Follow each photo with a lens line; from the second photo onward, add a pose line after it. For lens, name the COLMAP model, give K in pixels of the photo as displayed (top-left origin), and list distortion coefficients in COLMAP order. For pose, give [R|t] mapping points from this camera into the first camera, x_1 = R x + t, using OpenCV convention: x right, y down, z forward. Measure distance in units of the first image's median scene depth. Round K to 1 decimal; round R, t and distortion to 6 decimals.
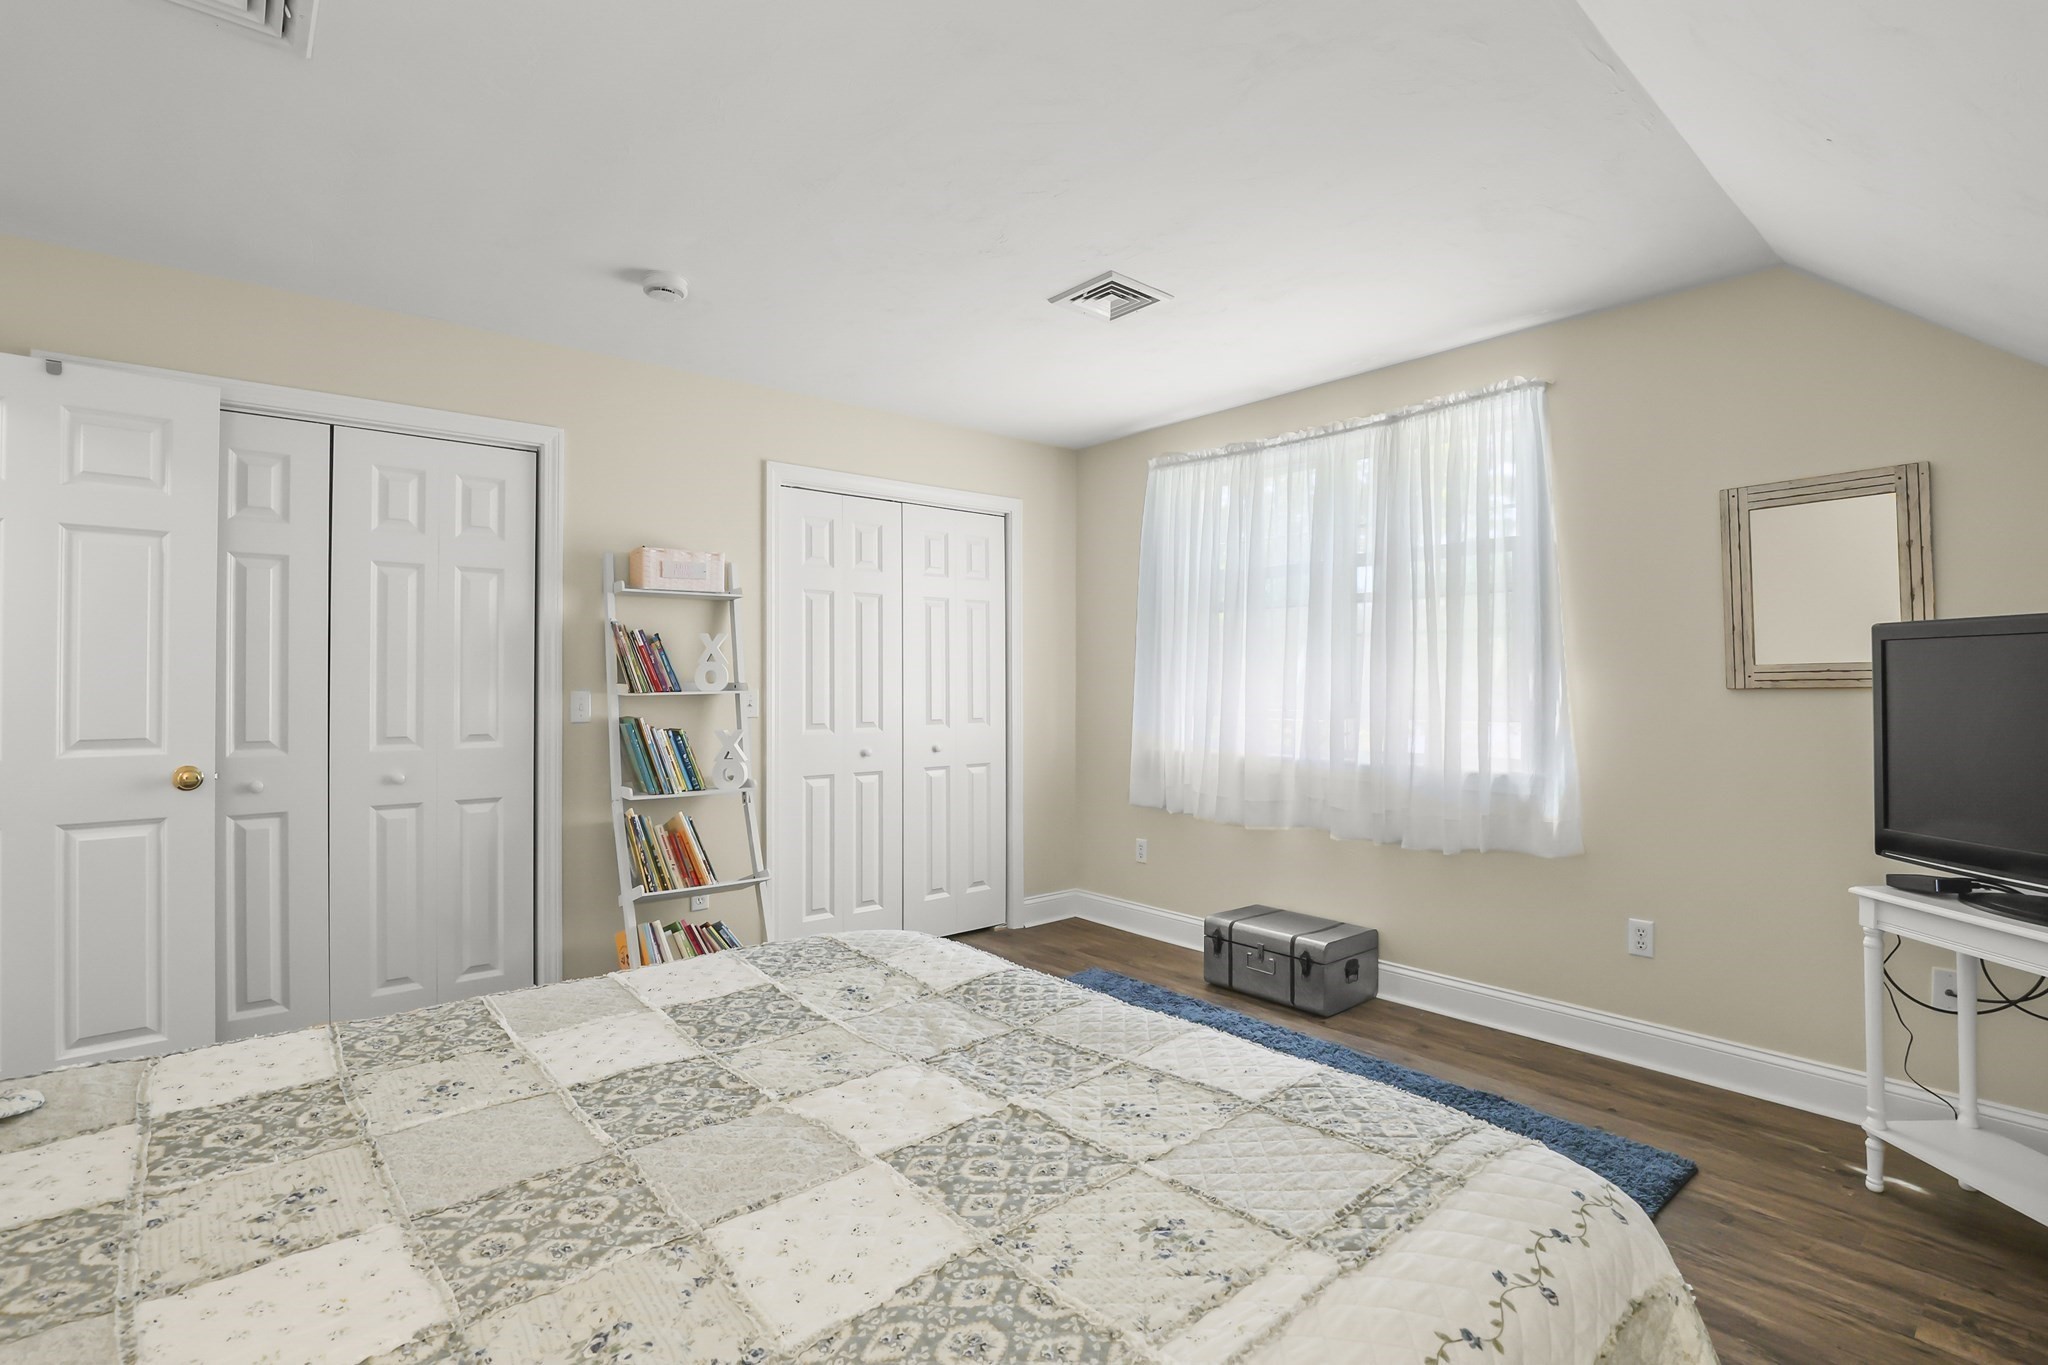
lens RADIAL K [[950.2, 0, 1035.3], [0, 950.2, 674.2], [0, 0, 1]] dist [-0.035000, 0.005493]
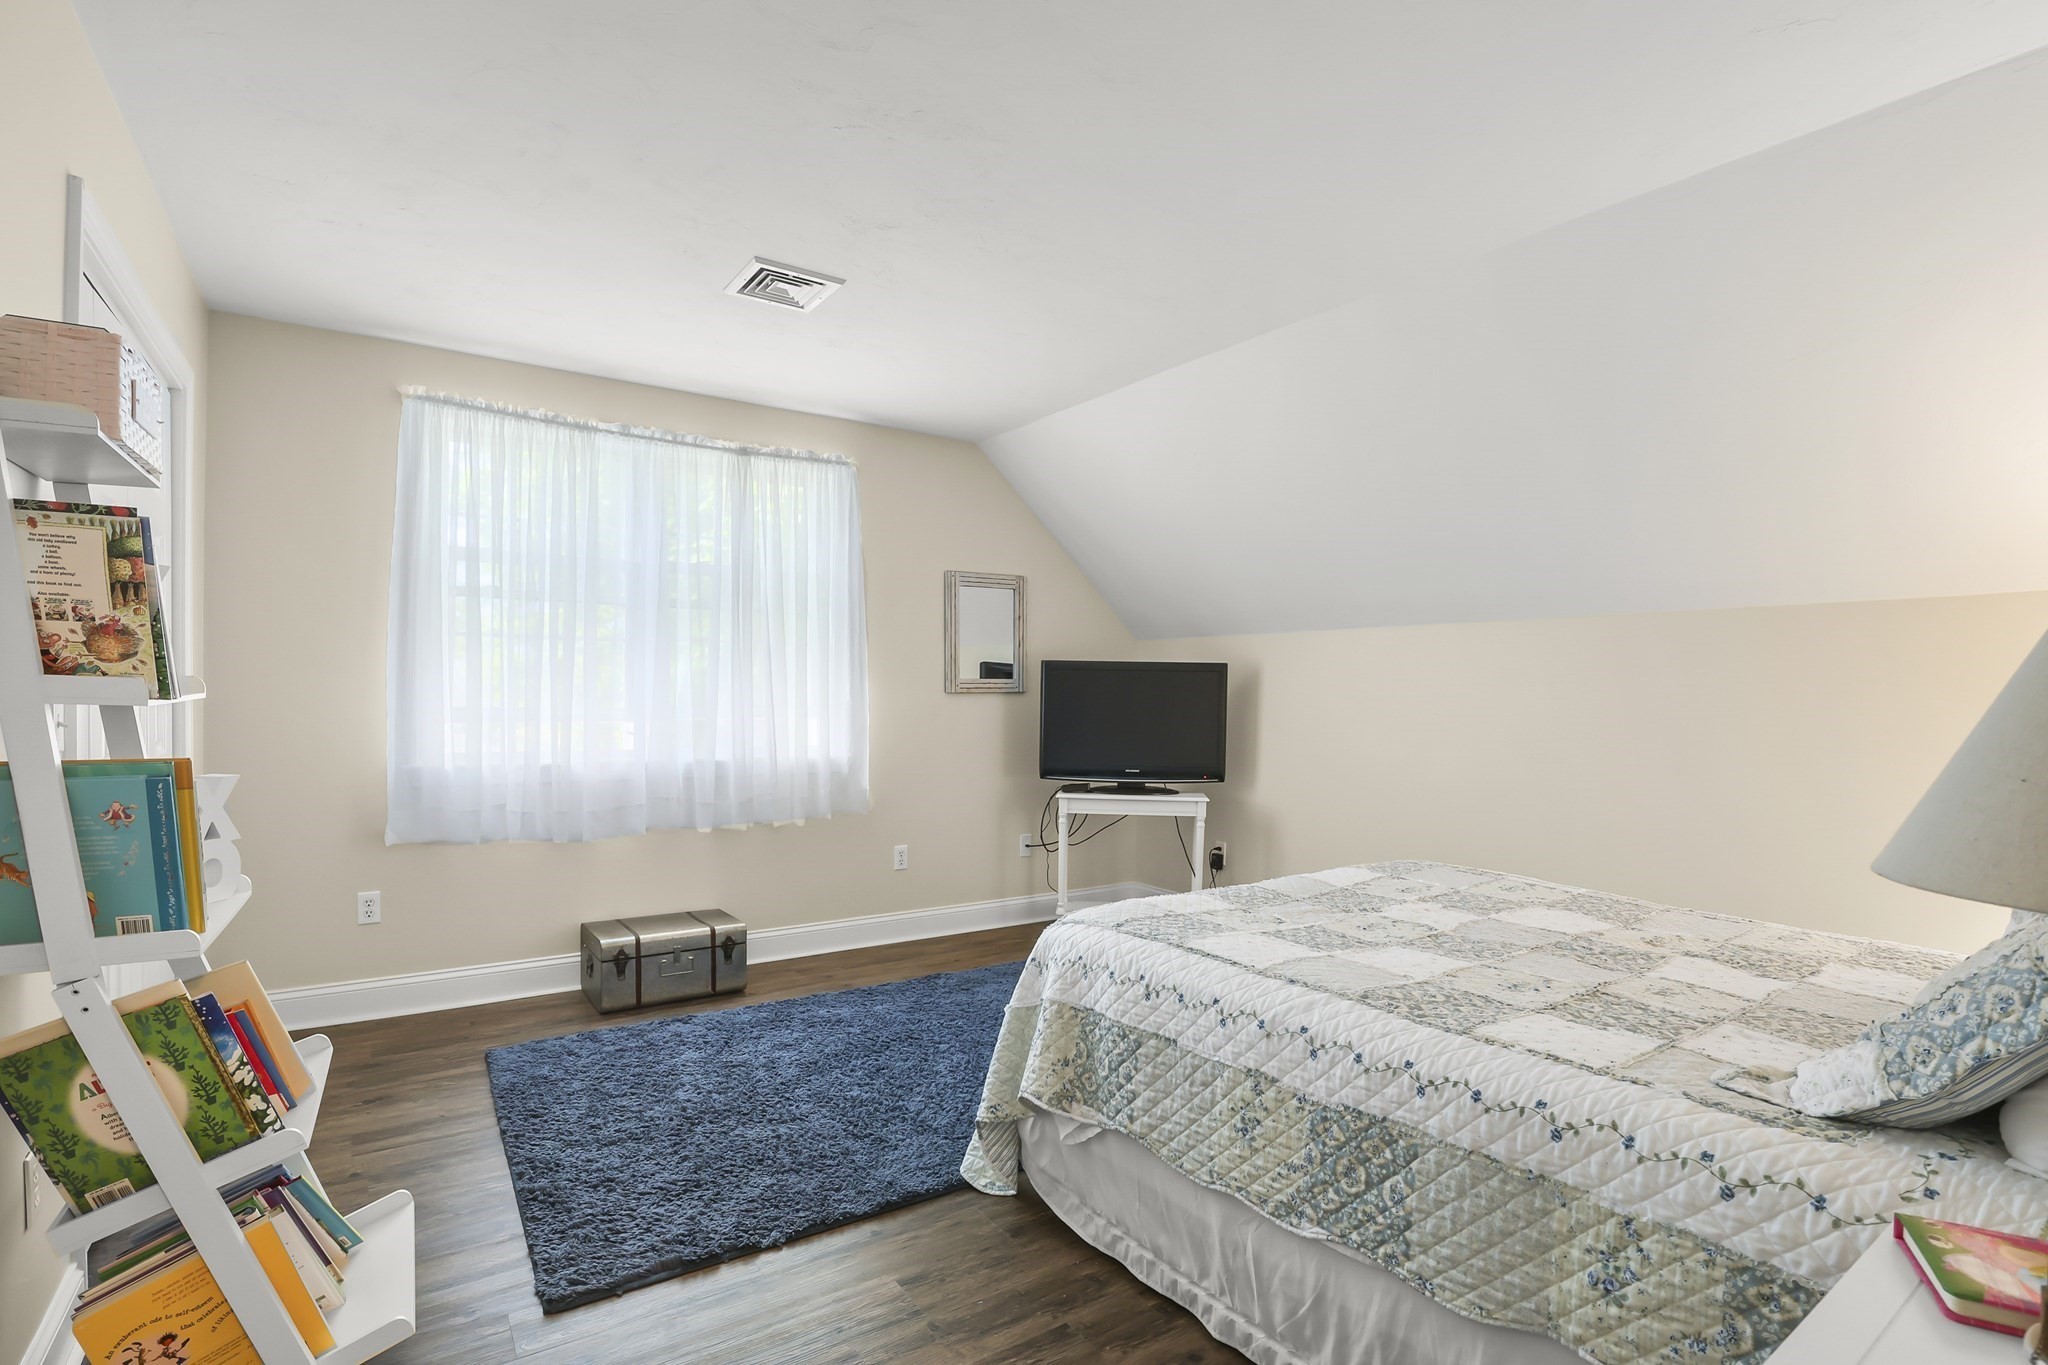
lens RADIAL K [[950.2, 0, 1034.2], [0, 950.2, 695.8], [0, 0, 1]] dist [-0.035000, 0.005493]
pose [[0.106556, -0.004719, 0.994295, -0.728716], [-0.025467, 0.999648, 0.007474, 0.004091], [-0.993980, -0.026118, 0.106398, 0.542761]]
